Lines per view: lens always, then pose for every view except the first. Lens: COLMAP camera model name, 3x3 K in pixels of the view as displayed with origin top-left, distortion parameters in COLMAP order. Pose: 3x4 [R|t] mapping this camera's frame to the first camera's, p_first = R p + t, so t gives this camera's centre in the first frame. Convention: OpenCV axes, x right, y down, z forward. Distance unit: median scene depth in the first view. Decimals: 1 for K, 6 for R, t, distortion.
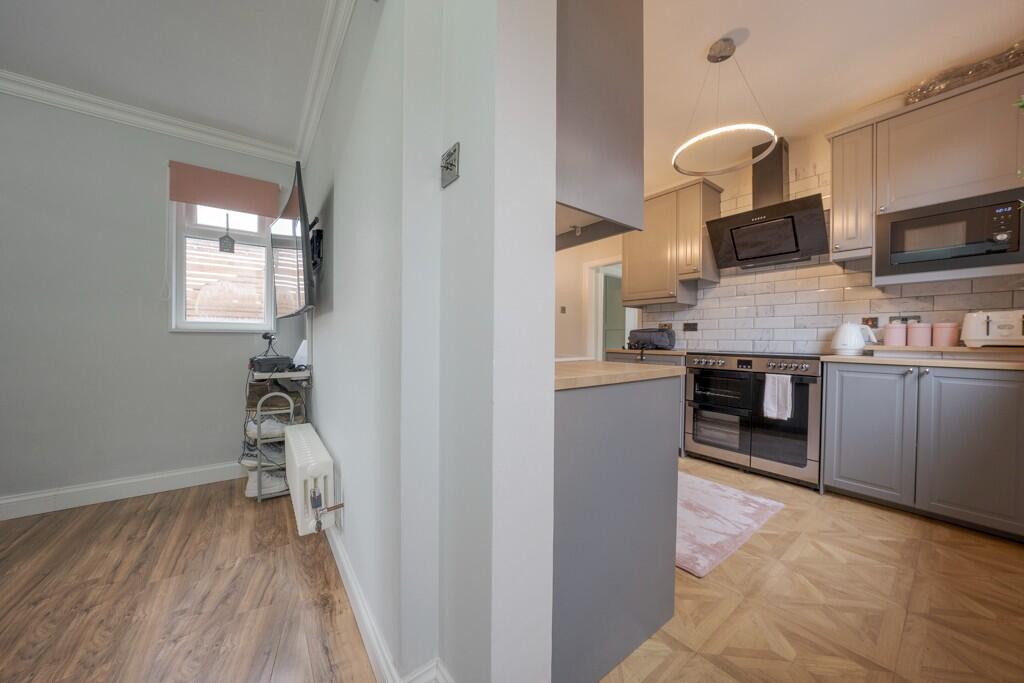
lens RADIAL K [[355.9, 0, 511.6], [0, 355.9, 343.0], [0, 0, 1]] dist [-0.021126, 0.004516]
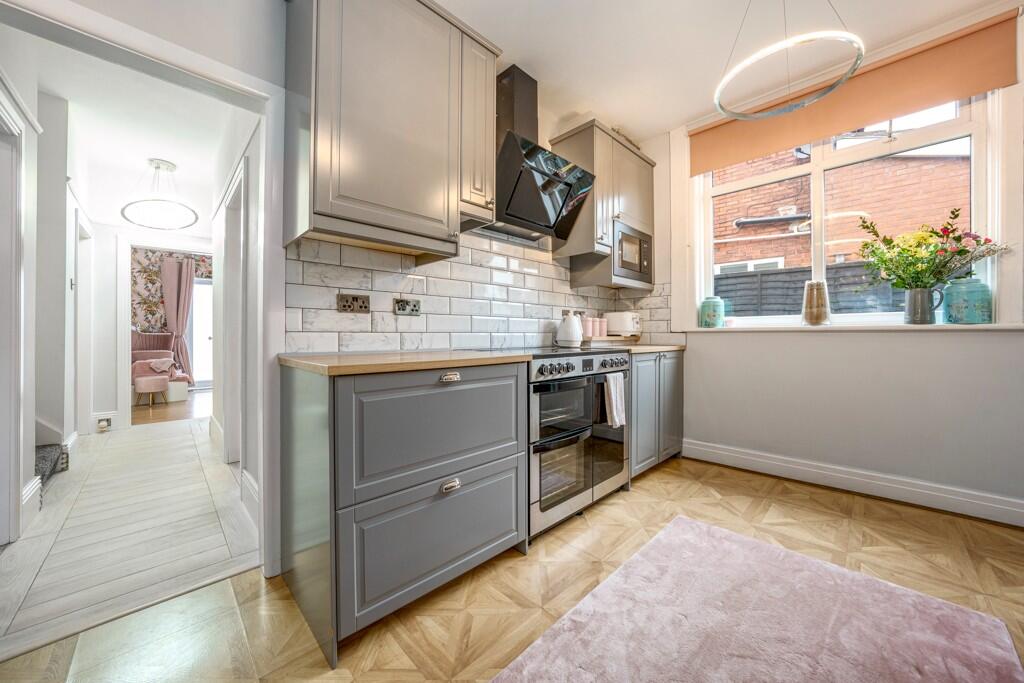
lens RADIAL K [[368.5, 0, 520.6], [0, 368.5, 335.7], [0, 0, 1]] dist [-0.012055, 0.000844]
pose [[-0.157284, -0.012961, 0.987468, -0.069352], [0.011381, 0.999824, 0.014936, -0.015256], [-0.987488, 0.013588, -0.157109, 1.392768]]
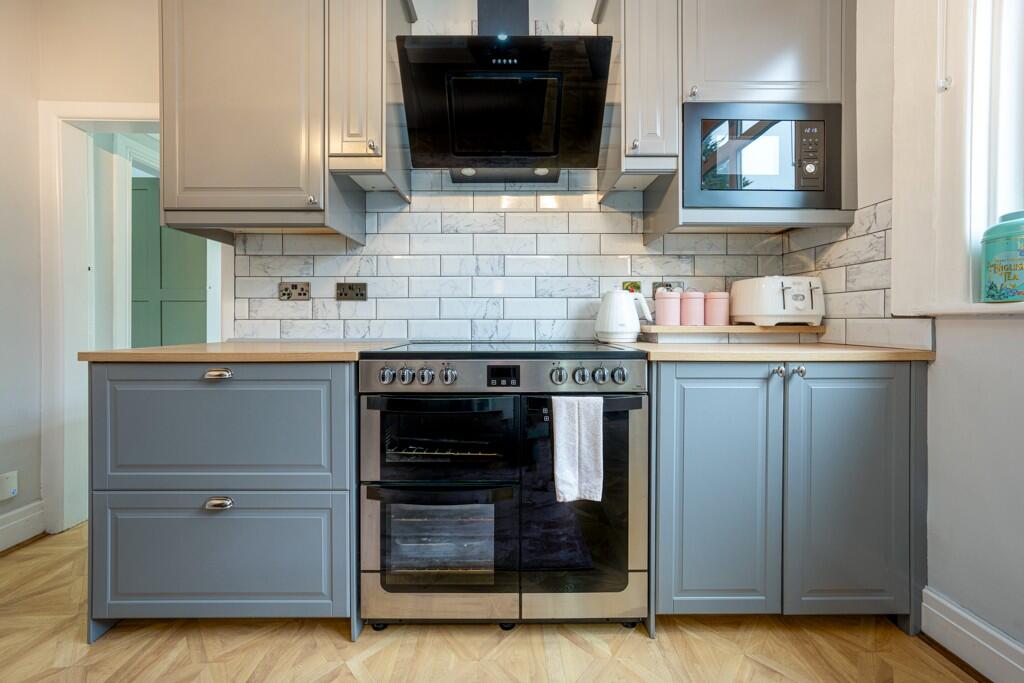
lens RADIAL K [[379.1, 0, 516.5], [0, 379.1, 325.0], [0, 0, 1]] dist [-0.002182, 0.000881]
pose [[0.583954, -0.017555, 0.811597, 0.343638], [0.016475, 0.999817, 0.009772, -0.004670], [-0.811619, 0.007665, 0.584137, 0.807798]]
